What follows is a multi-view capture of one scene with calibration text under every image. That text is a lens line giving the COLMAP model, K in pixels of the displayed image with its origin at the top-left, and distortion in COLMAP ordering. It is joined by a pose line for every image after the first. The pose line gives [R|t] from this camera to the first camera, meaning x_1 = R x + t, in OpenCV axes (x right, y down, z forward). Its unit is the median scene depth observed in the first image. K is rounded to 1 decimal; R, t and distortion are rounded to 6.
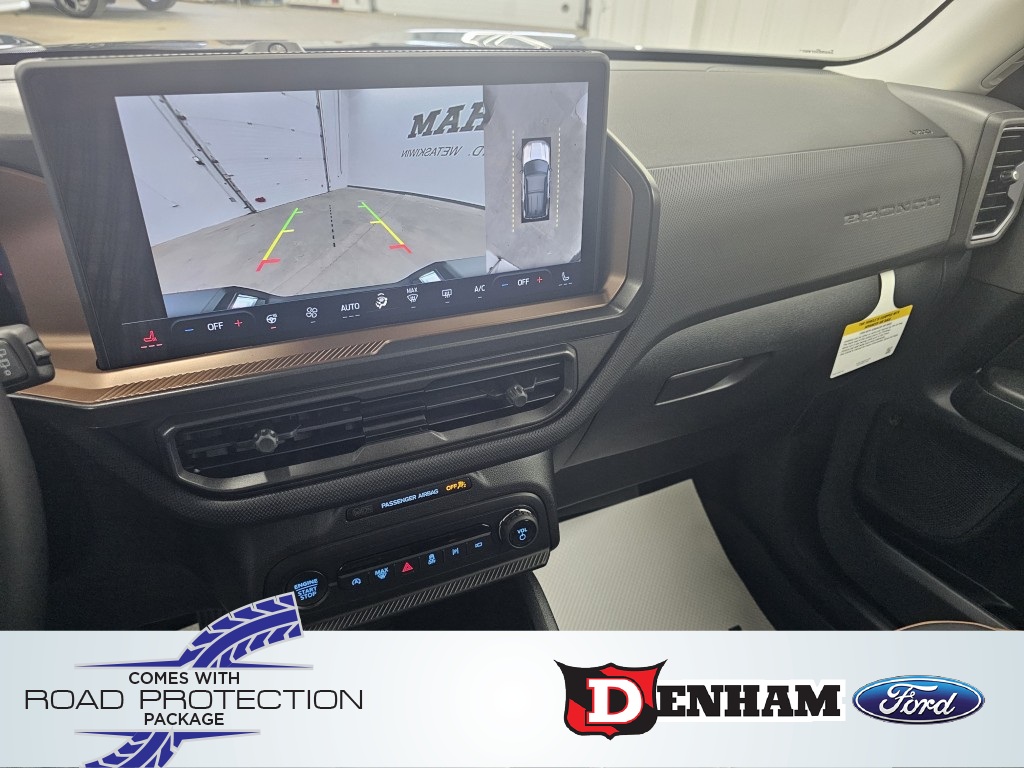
lens RADIAL K [[681.2, 0, 507.2], [0, 681.2, 384.8], [0, 0, 1]] dist [0.034171, -0.022914]
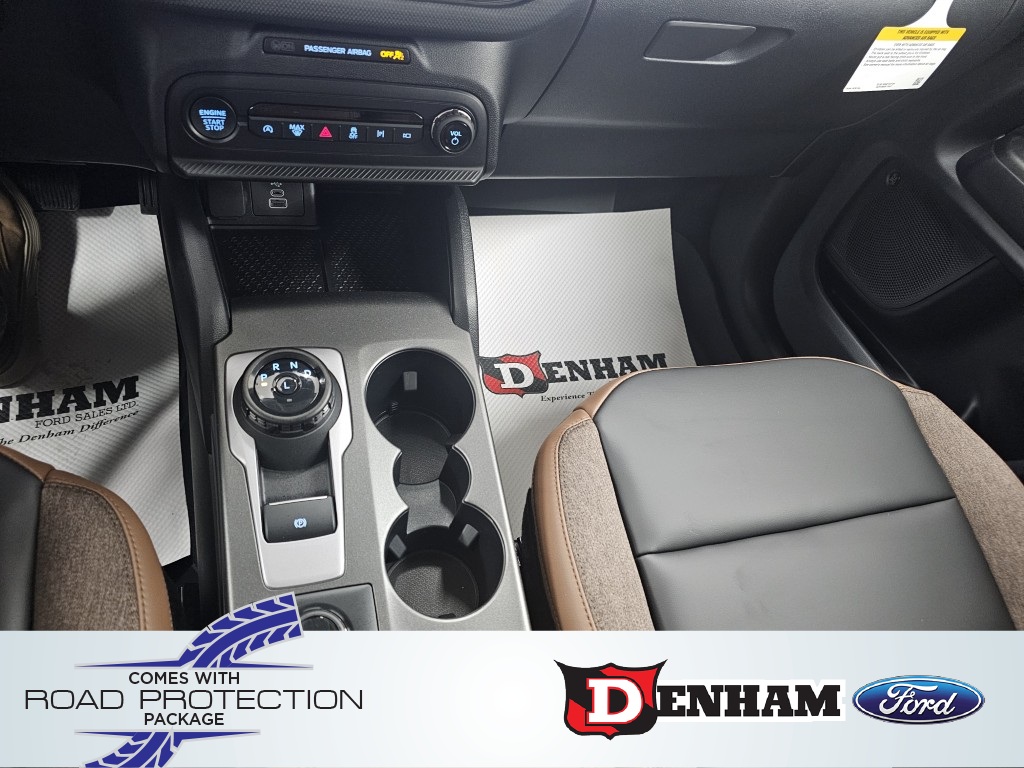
lens RADIAL K [[681.2, 0, 506.6], [0, 681.2, 381.0], [0, 0, 1]] dist [0.034171, -0.022914]
pose [[0.968891, 0.242676, 0.048569, 0.146534], [-0.244428, 0.907536, 0.341515, 0.214139], [0.038799, -0.342763, 0.938620, 0.005928]]
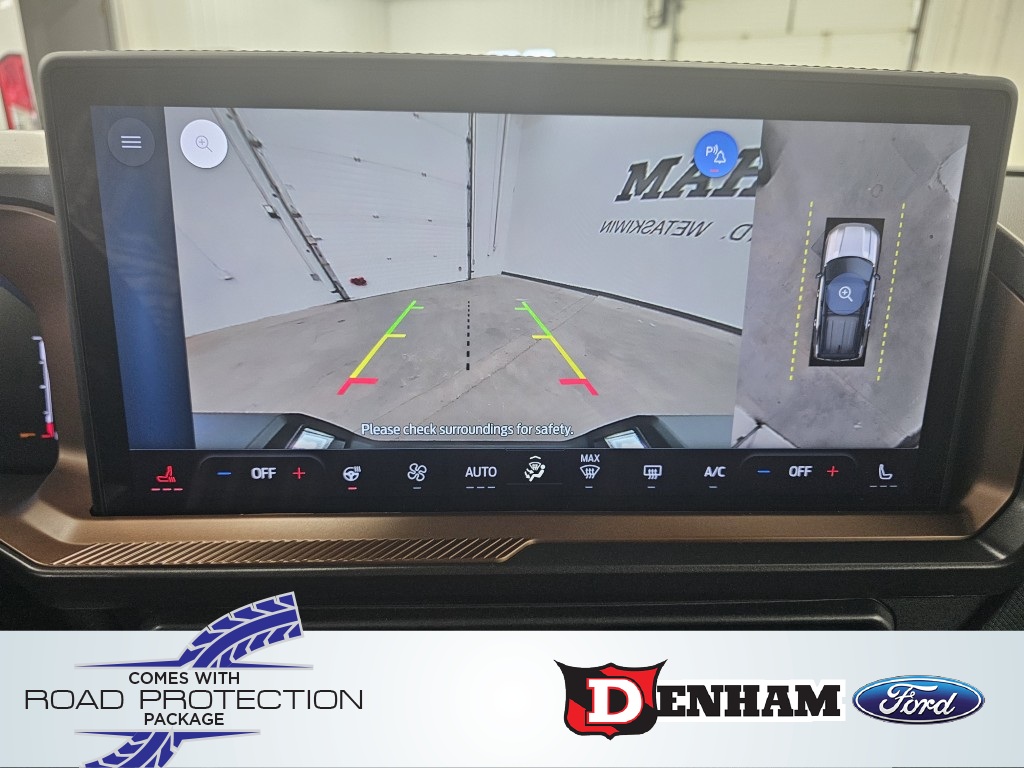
lens RADIAL K [[681.2, 0, 514.3], [0, 681.2, 386.9], [0, 0, 1]] dist [0.034171, -0.022914]
pose [[0.931545, 0.108091, -0.347189, -0.006443], [-0.180376, 0.966406, -0.183094, -0.077673], [0.315735, 0.233185, 0.919748, 0.425079]]
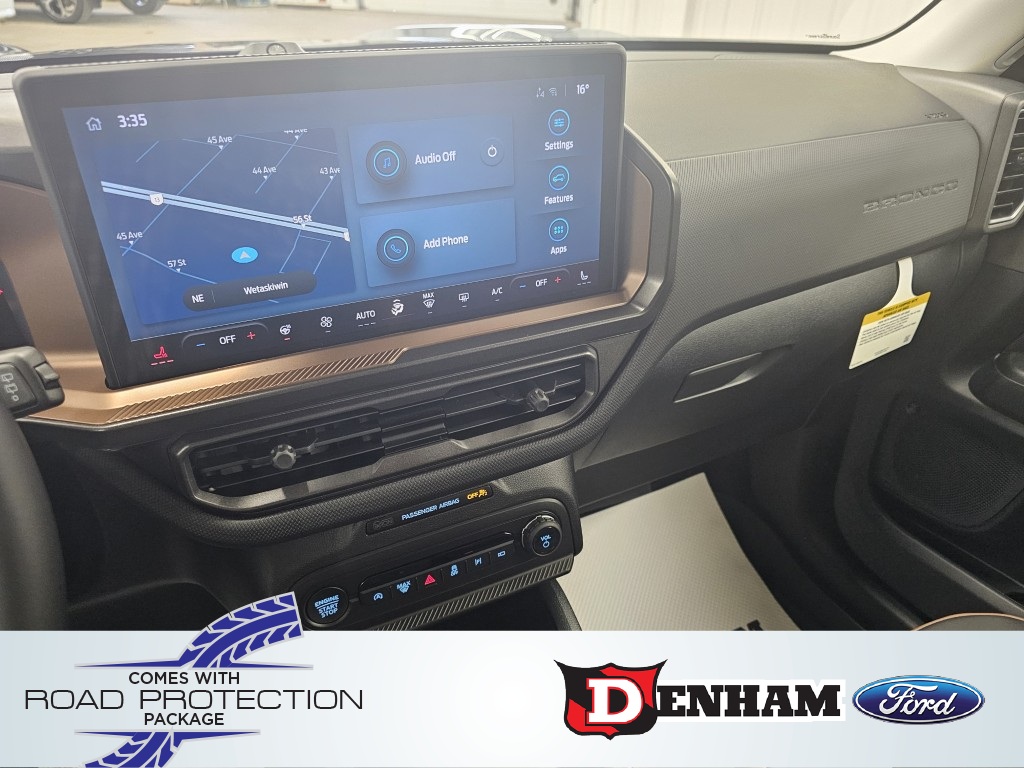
lens RADIAL K [[681.2, 0, 507.5], [0, 681.2, 381.0], [0, 0, 1]] dist [0.034171, -0.022914]
pose [[0.999540, -0.030123, 0.003410, -0.033588], [0.030114, 0.999543, 0.002724, -0.016129], [-0.003490, -0.002620, 0.999990, 0.032377]]
